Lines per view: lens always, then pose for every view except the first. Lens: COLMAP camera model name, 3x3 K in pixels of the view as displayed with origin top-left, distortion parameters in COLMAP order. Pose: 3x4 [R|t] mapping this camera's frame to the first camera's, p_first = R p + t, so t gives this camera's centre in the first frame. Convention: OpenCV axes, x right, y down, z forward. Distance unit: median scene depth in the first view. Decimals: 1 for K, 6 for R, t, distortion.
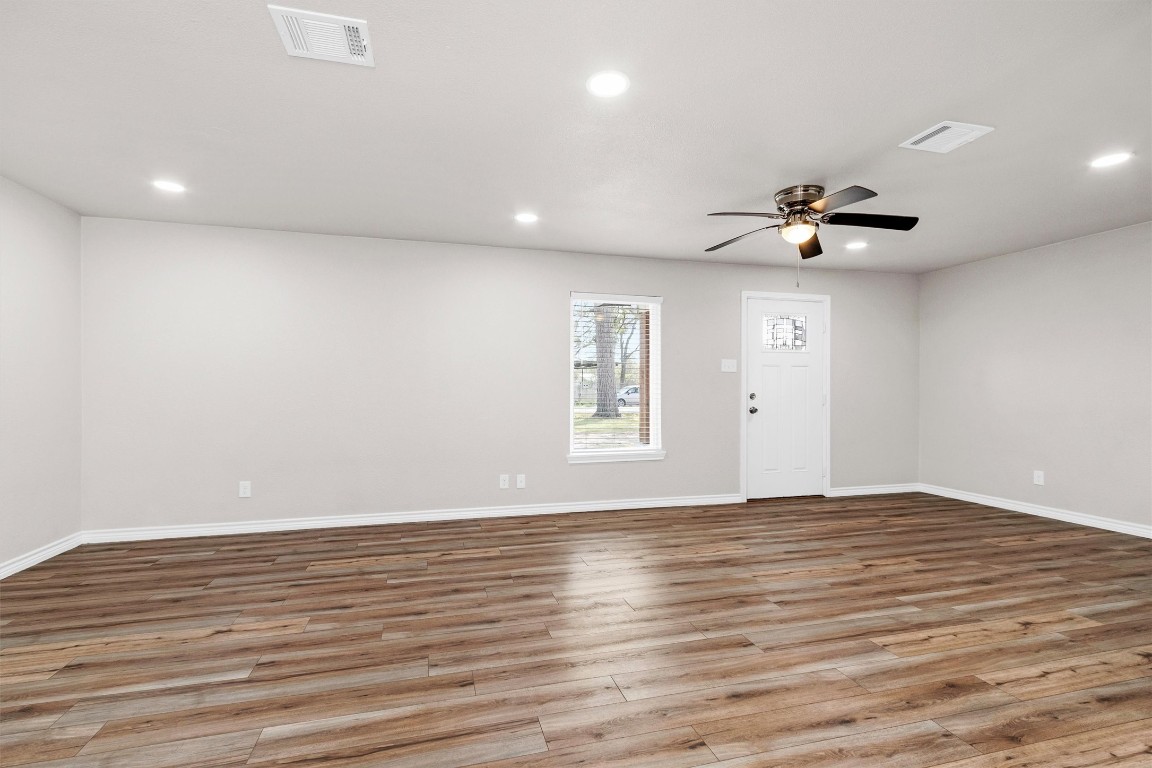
lens RADIAL K [[527.9, 0, 572.6], [0, 527.9, 386.0], [0, 0, 1]] dist [0.003525, -0.001481]
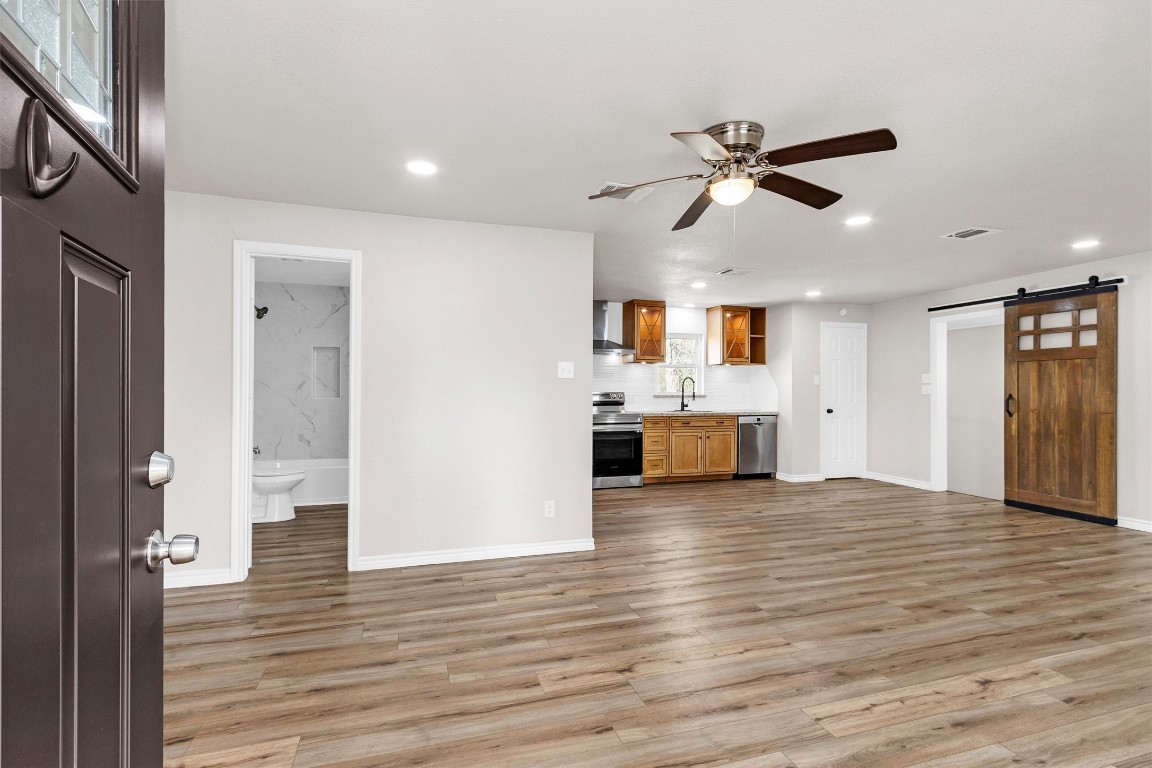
lens RADIAL K [[527.9, 0, 577.1], [0, 527.9, 395.8], [0, 0, 1]] dist [0.003525, -0.001481]
pose [[-0.999116, 0.000271, -0.042042, 0.780534], [0.000148, 0.999996, 0.002947, -0.010209], [0.042043, 0.002938, -0.999111, 2.002036]]
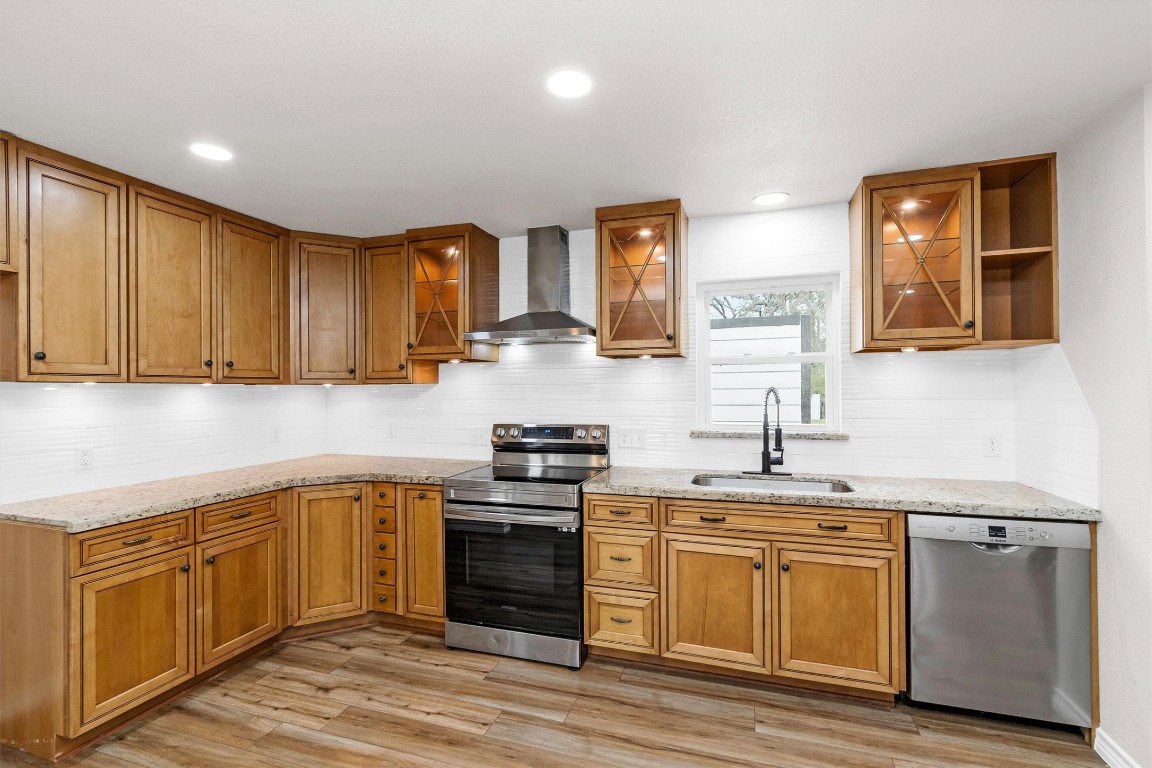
lens RADIAL K [[527.9, 0, 566.5], [0, 527.9, 389.9], [0, 0, 1]] dist [0.003525, -0.001481]
pose [[-0.827421, 0.010452, 0.561485, -0.114293], [0.005185, 0.999926, -0.010972, -0.081911], [-0.561558, -0.006167, -0.827414, 0.460028]]
